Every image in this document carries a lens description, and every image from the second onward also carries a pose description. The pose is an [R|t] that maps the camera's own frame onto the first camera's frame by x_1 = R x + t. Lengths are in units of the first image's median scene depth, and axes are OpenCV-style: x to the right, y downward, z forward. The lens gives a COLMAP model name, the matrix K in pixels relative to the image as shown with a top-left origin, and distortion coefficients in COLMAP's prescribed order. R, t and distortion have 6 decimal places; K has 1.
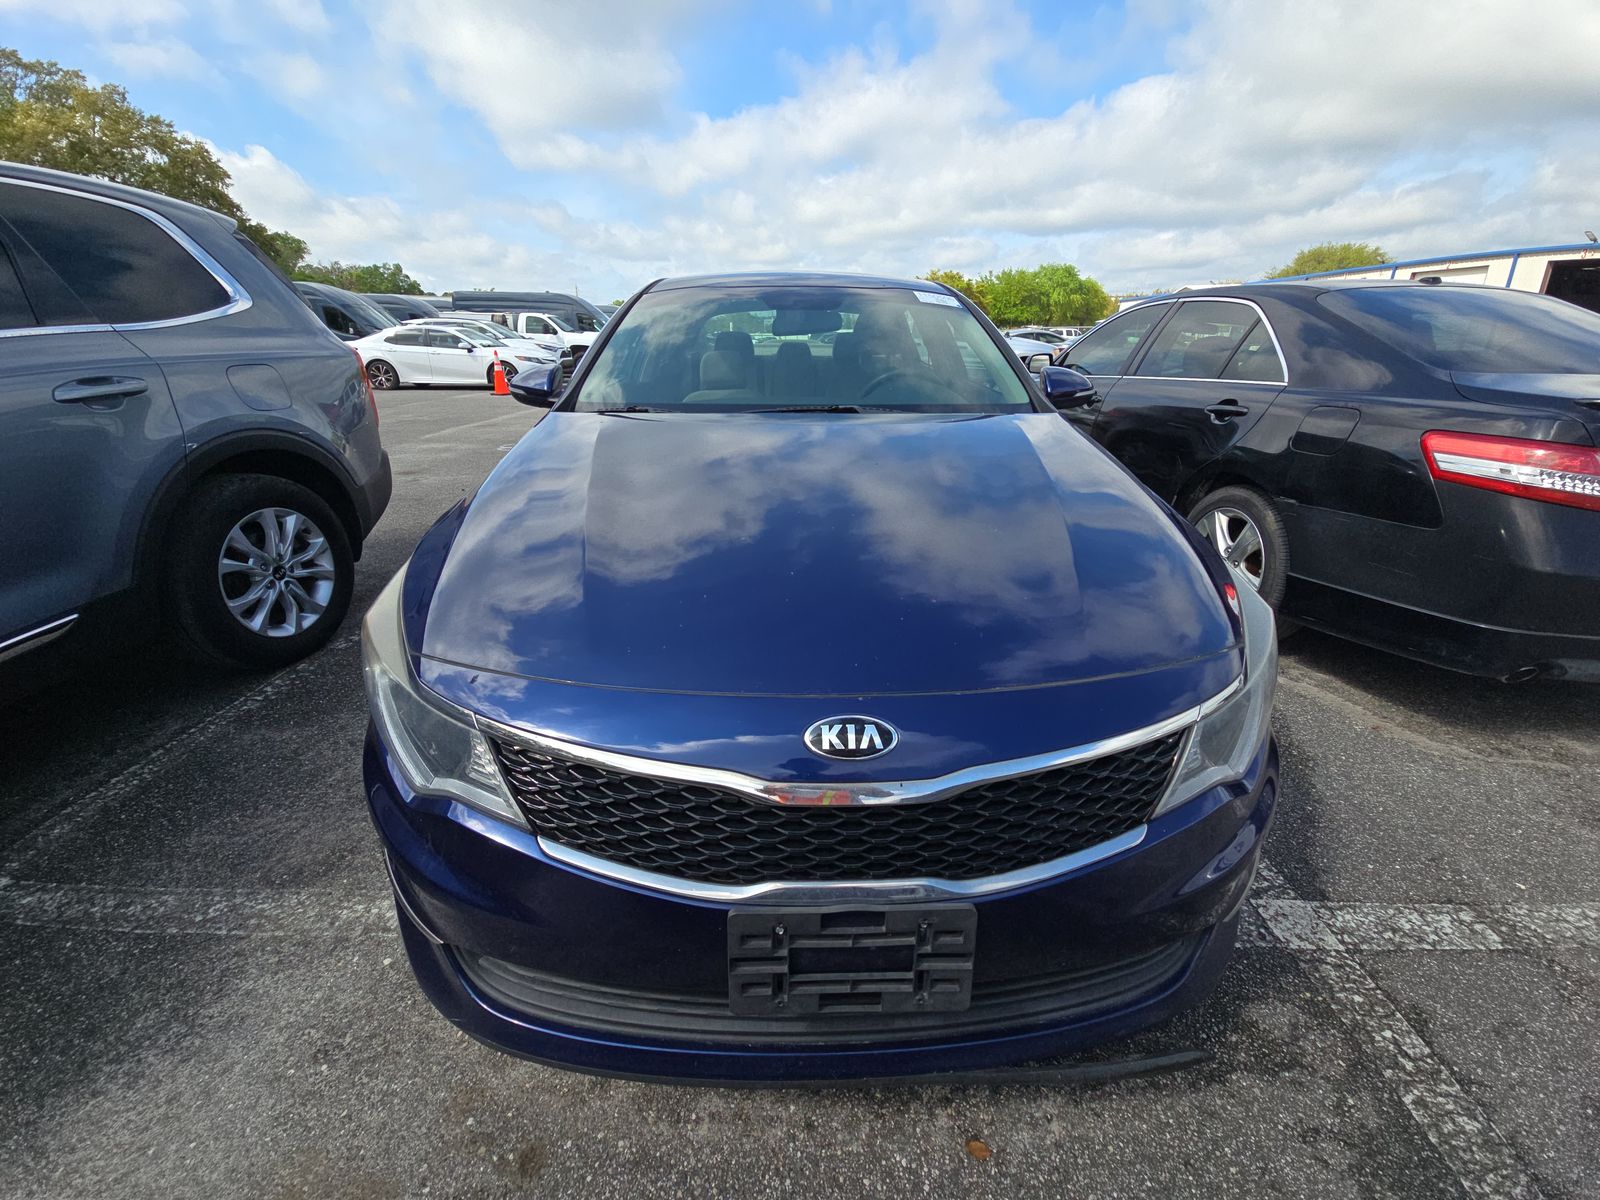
lens RADIAL K [[647.3, 0, 788.0], [0, 647.3, 598.7], [0, 0, 1]] dist [0.009428, -0.010211]
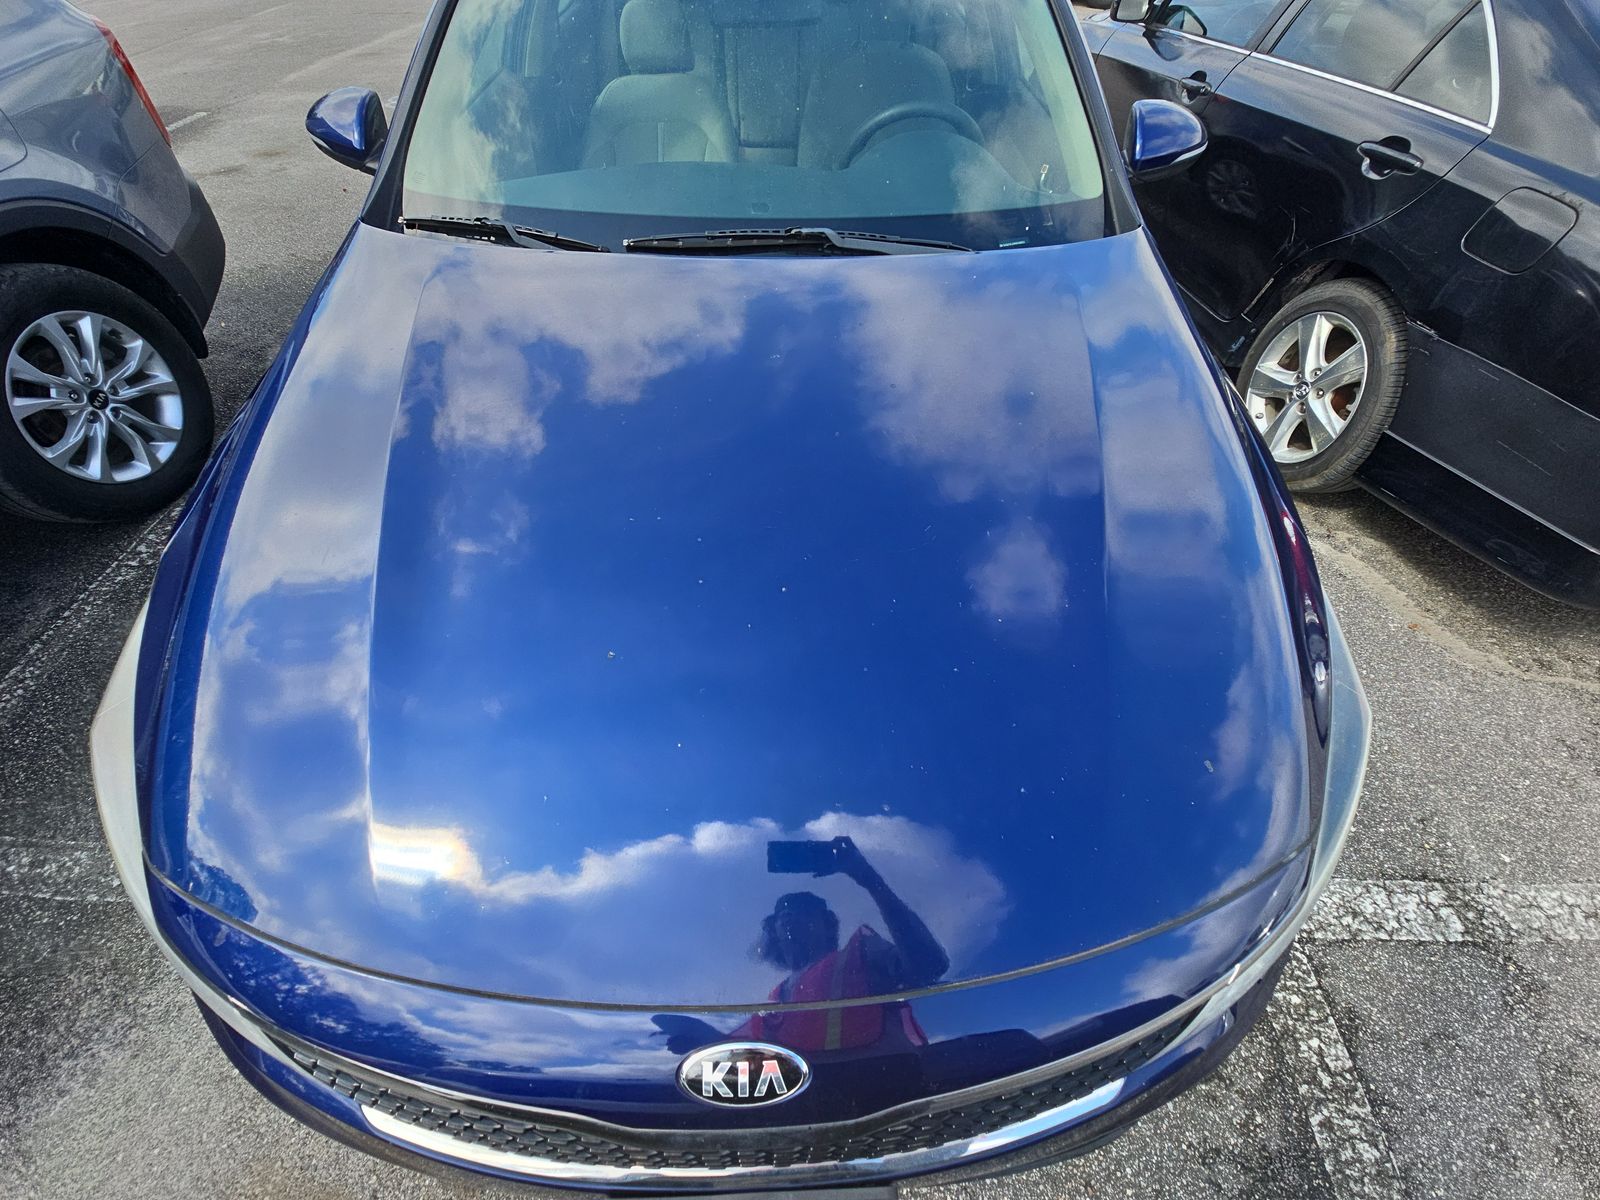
lens RADIAL K [[647.3, 0, 776.0], [0, 647.3, 630.4], [0, 0, 1]] dist [0.009428, -0.010211]
pose [[0.999998, -0.001927, 0.001060, 0.079940], [0.001211, 0.884744, 0.466077, -0.323782], [-0.001836, -0.466074, 0.884744, 0.364009]]
